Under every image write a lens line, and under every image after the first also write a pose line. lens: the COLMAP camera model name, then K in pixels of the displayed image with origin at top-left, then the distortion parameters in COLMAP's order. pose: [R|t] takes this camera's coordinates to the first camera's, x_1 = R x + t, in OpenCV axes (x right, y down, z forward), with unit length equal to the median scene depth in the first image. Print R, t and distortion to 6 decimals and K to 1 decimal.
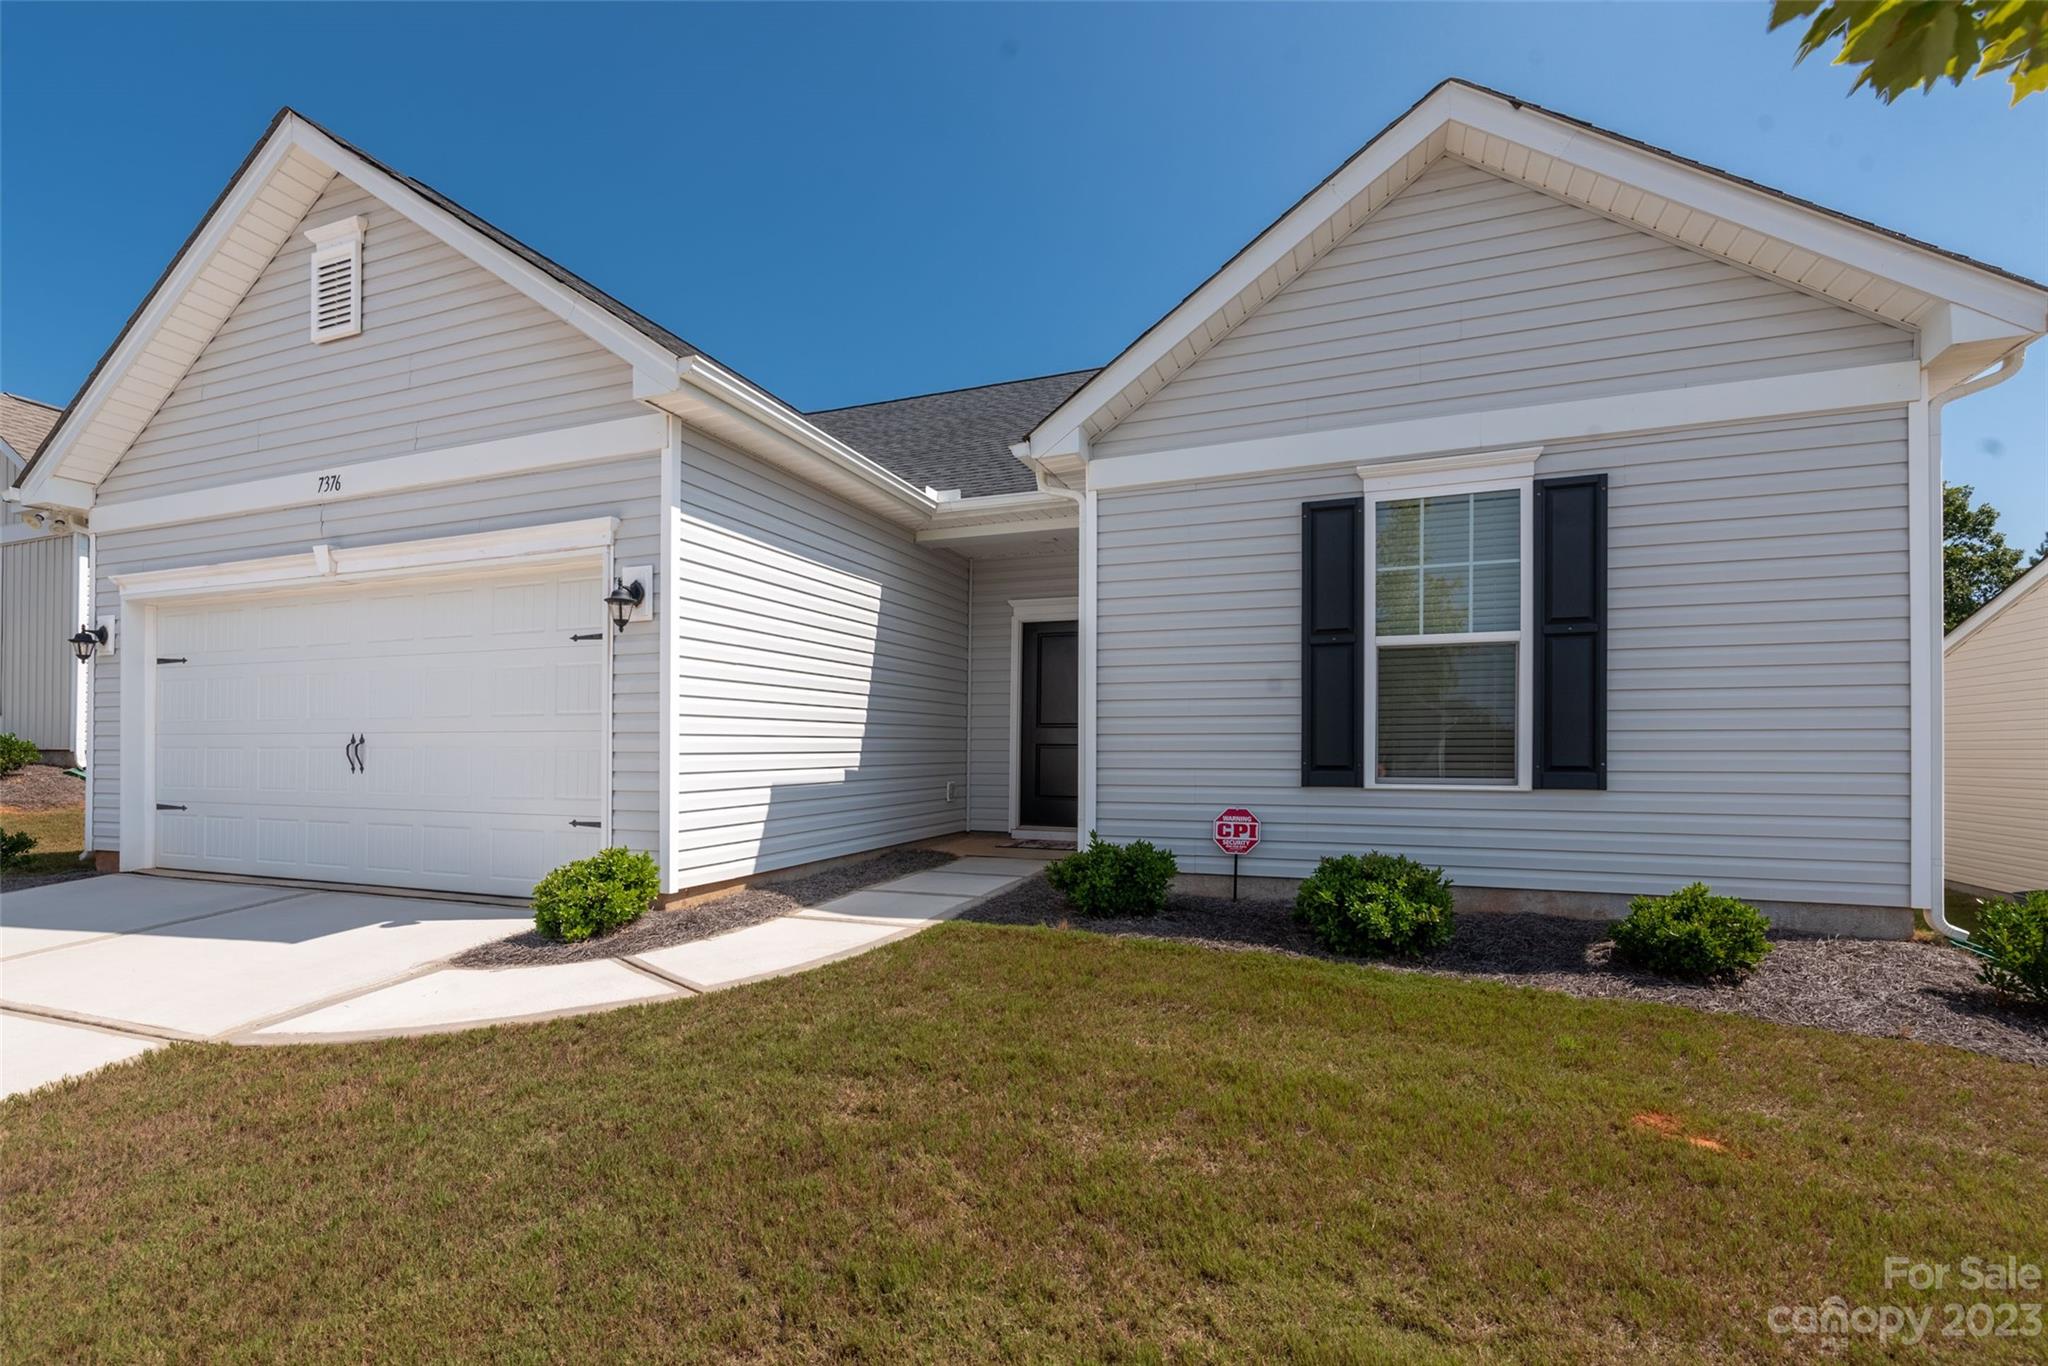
lens RADIAL K [[886.4, 0, 1000.4], [0, 886.4, 716.9], [0, 0, 1]] dist [0.000945, -0.000842]
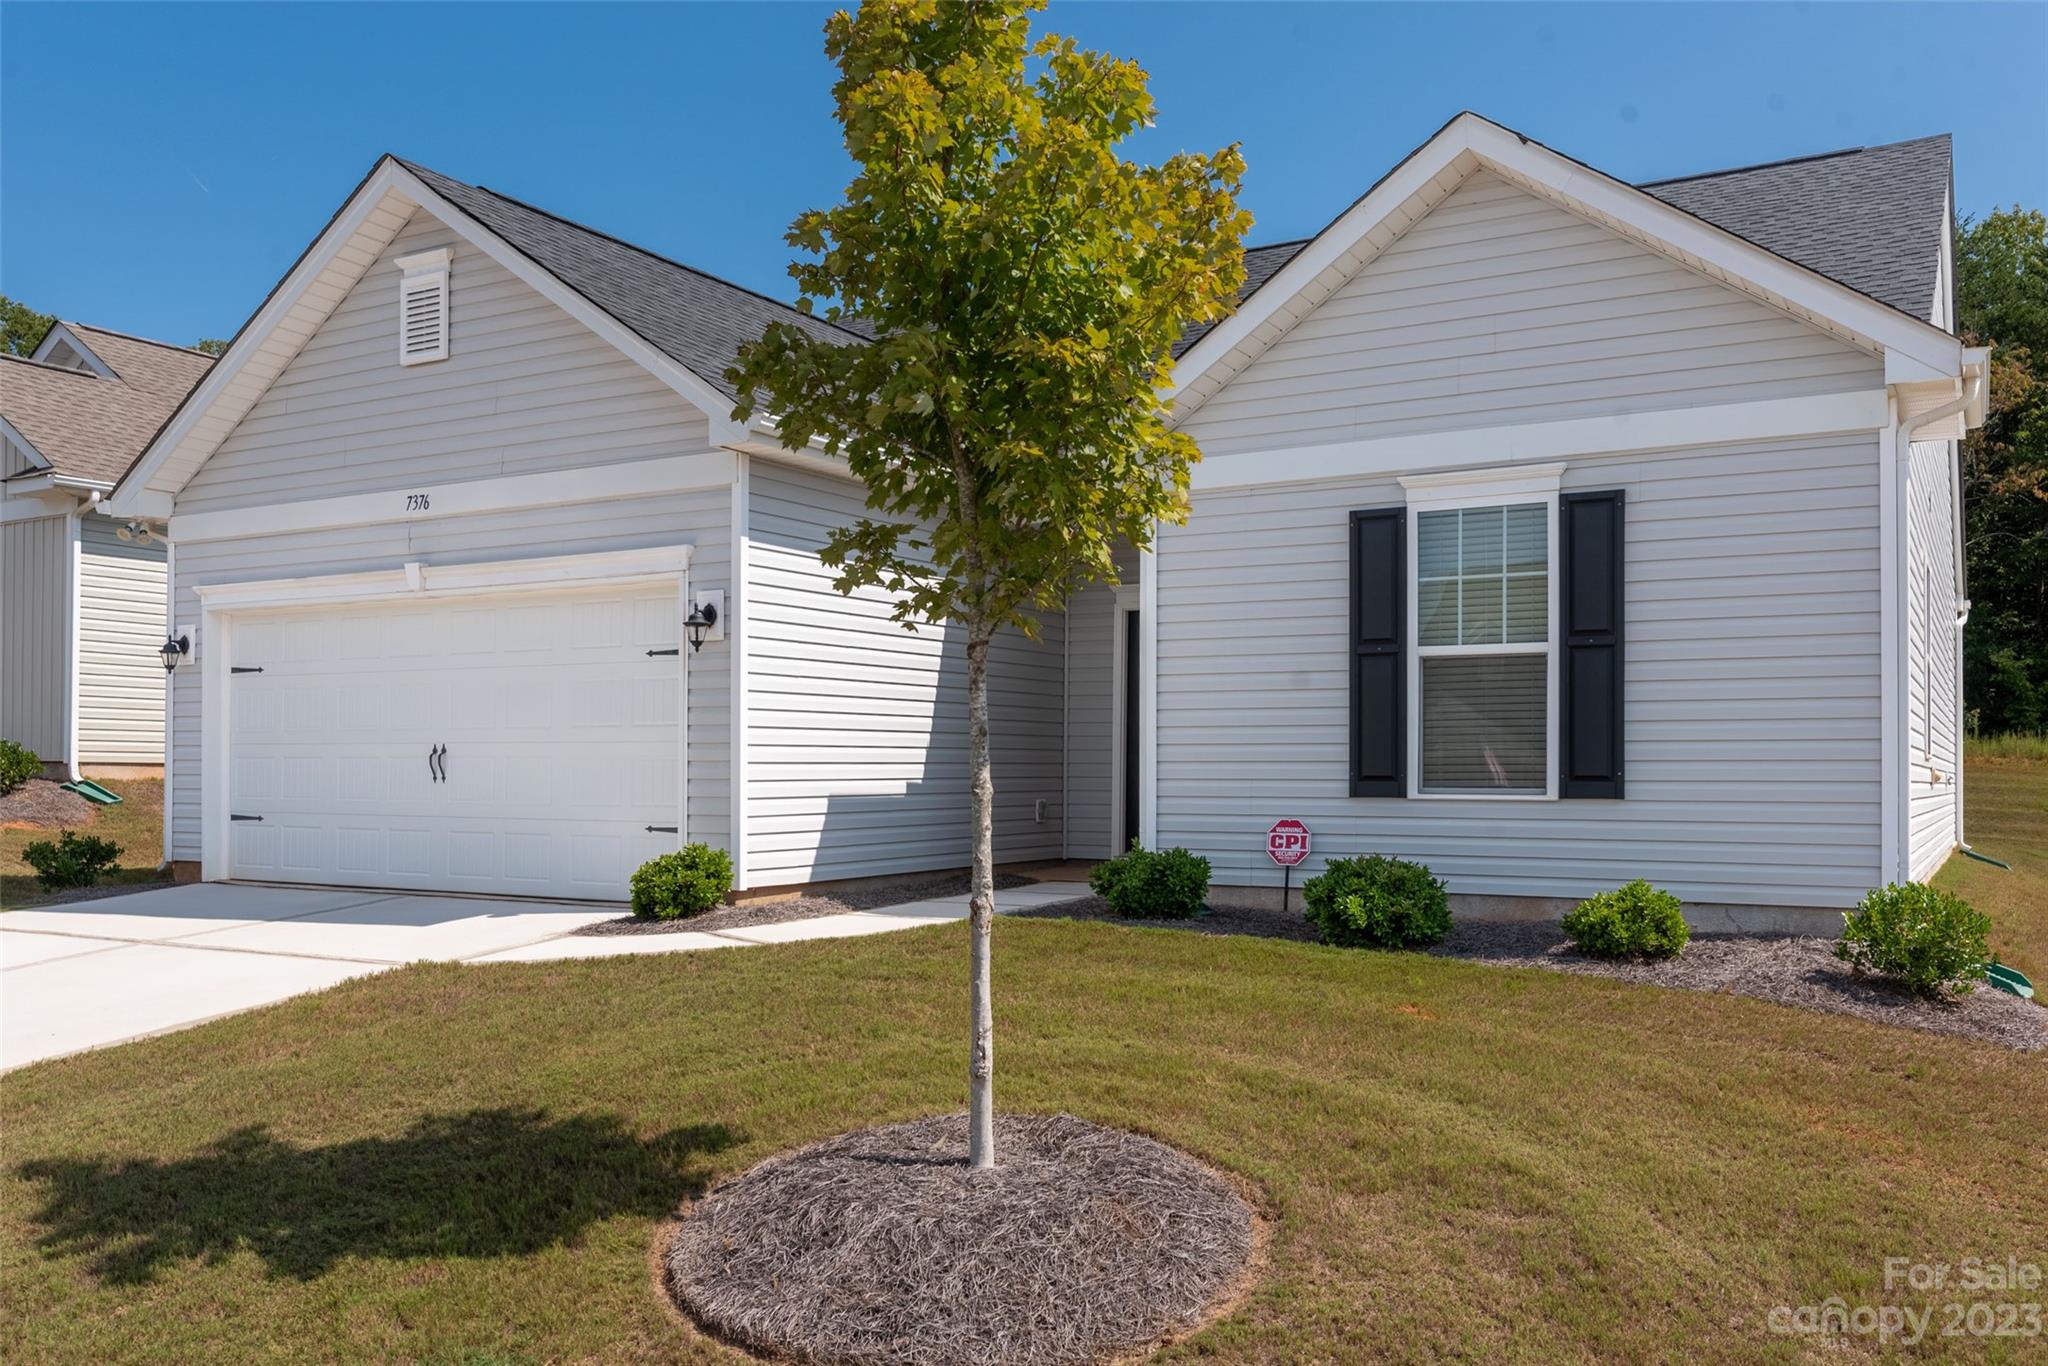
lens RADIAL K [[1639.4, 0, 1021.9], [0, 1639.4, 694.8], [0, 0, 1]] dist [0.002227, 0.011057]
pose [[0.988425, -0.004546, -0.151641, 0.261760], [0.003107, 0.999948, -0.009724, -0.019813], [0.151678, 0.009140, 0.988388, -0.891943]]
